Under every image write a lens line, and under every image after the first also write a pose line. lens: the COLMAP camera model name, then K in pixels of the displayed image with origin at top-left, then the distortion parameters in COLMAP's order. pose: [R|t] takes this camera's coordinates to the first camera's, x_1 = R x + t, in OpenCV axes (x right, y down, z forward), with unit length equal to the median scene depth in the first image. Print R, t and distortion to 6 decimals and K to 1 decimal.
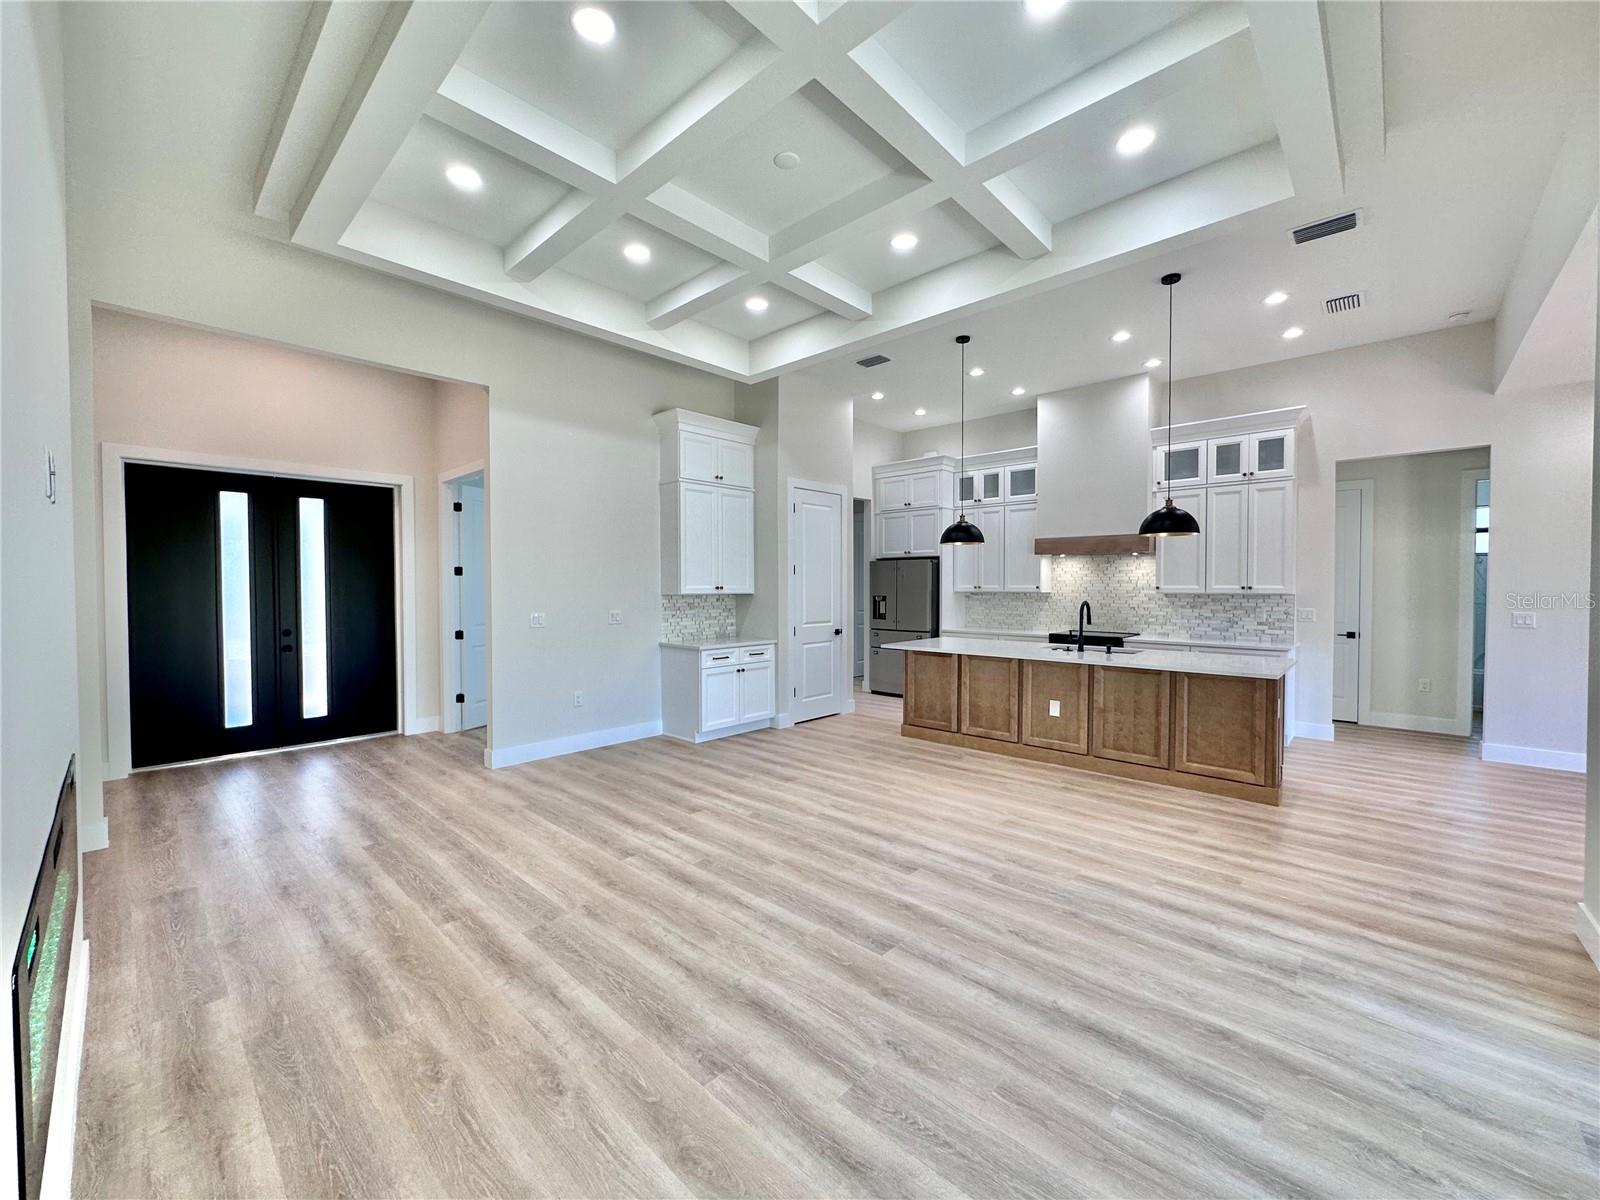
lens RADIAL K [[637.9, 0, 801.9], [0, 637.9, 595.9], [0, 0, 1]] dist [-0.000494, -0.000136]
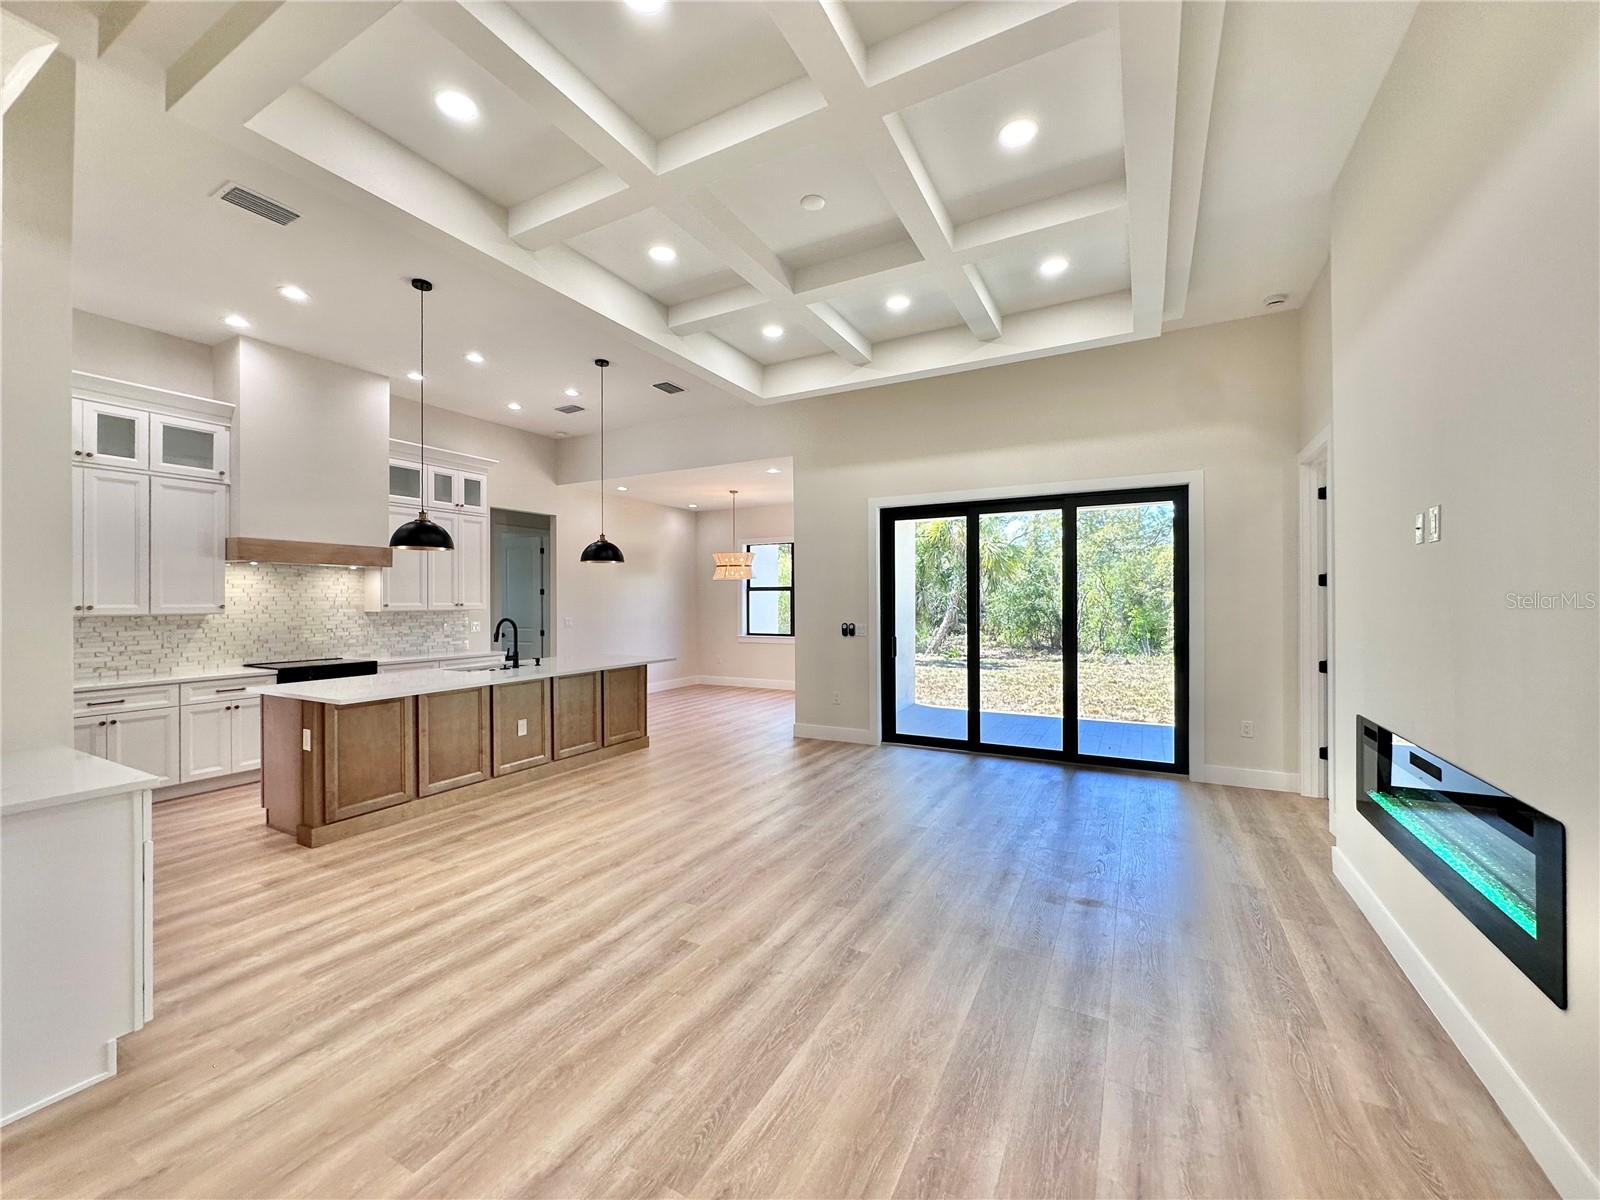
lens RADIAL K [[637.9, 0, 800.2], [0, 637.9, 596.5], [0, 0, 1]] dist [-0.000494, -0.000136]
pose [[-0.250902, 0.007023, 0.967987, -0.621936], [0.020547, 0.999787, -0.001928, -0.014196], [-0.967794, 0.019406, -0.250993, 0.774728]]
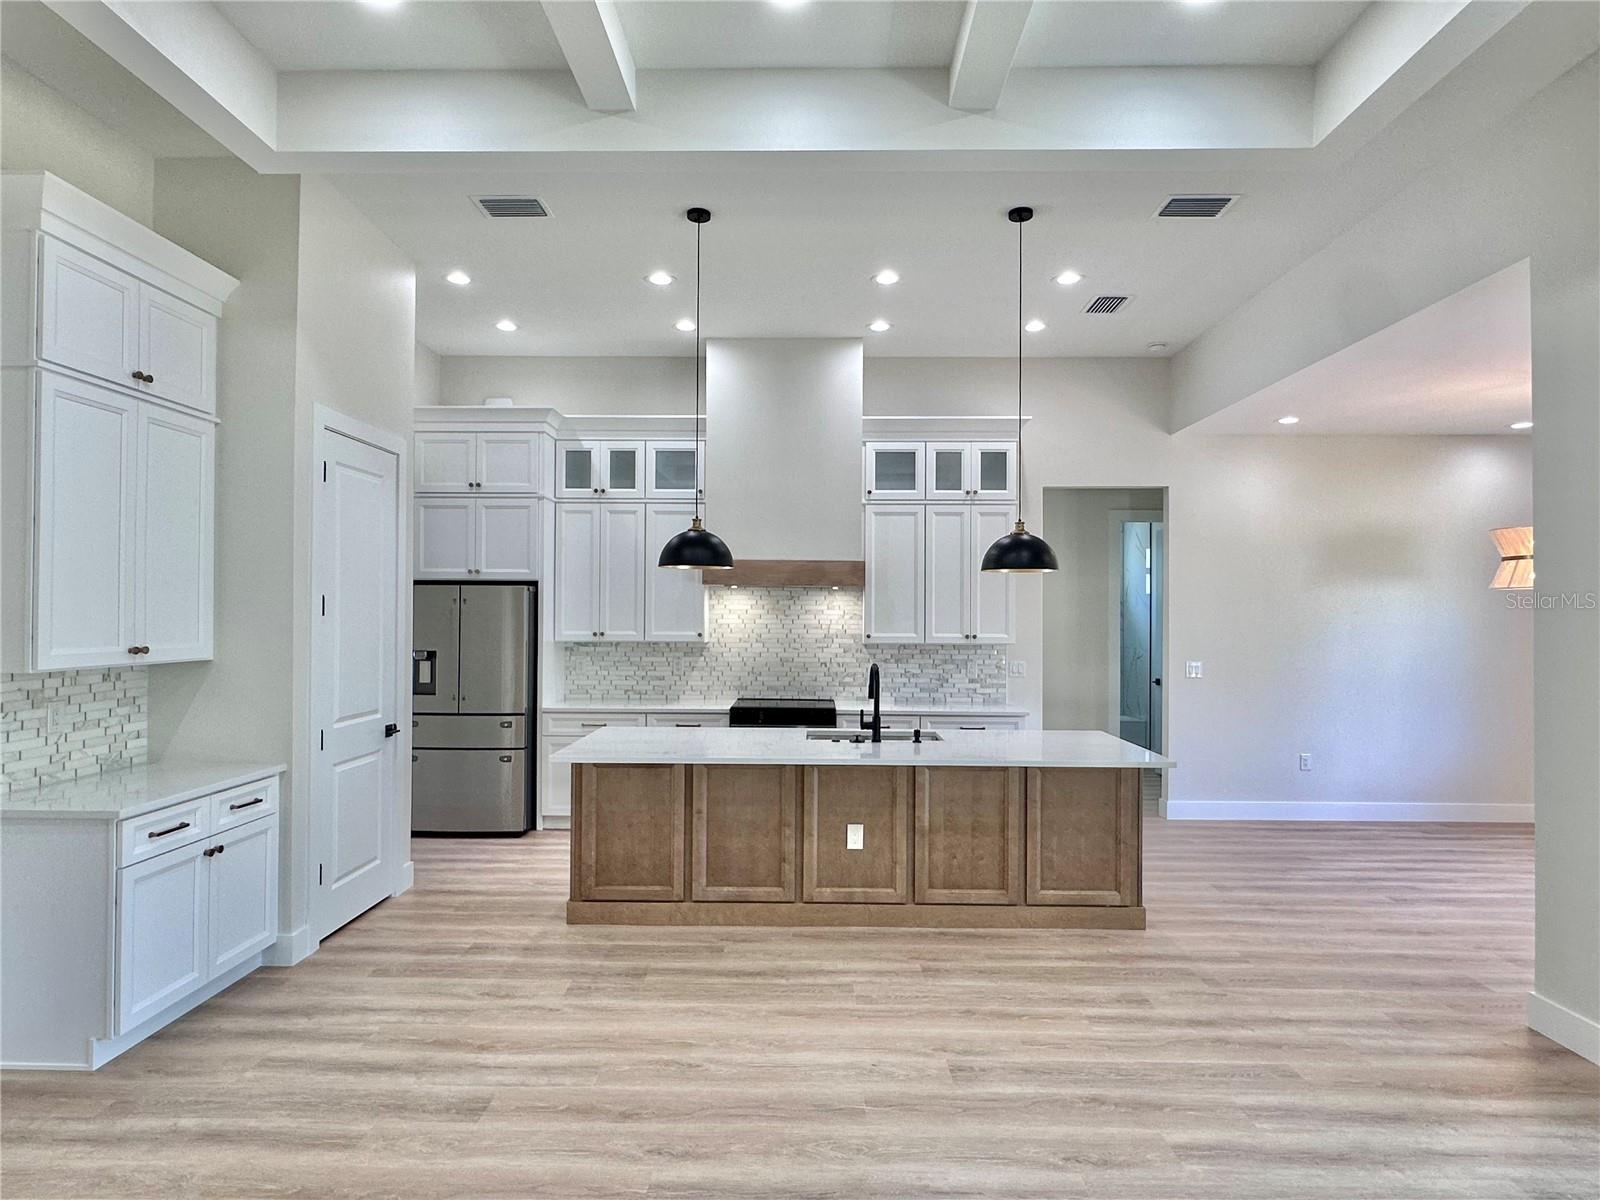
lens RADIAL K [[913.0, 0, 797.5], [0, 913.0, 601.8], [0, 0, 1]] dist [-0.000936, 0.000718]
pose [[0.745538, 0.013902, 0.666318, -0.233363], [0.004900, 0.999641, -0.026338, -0.030000], [-0.666445, 0.022901, 0.745203, 0.338570]]
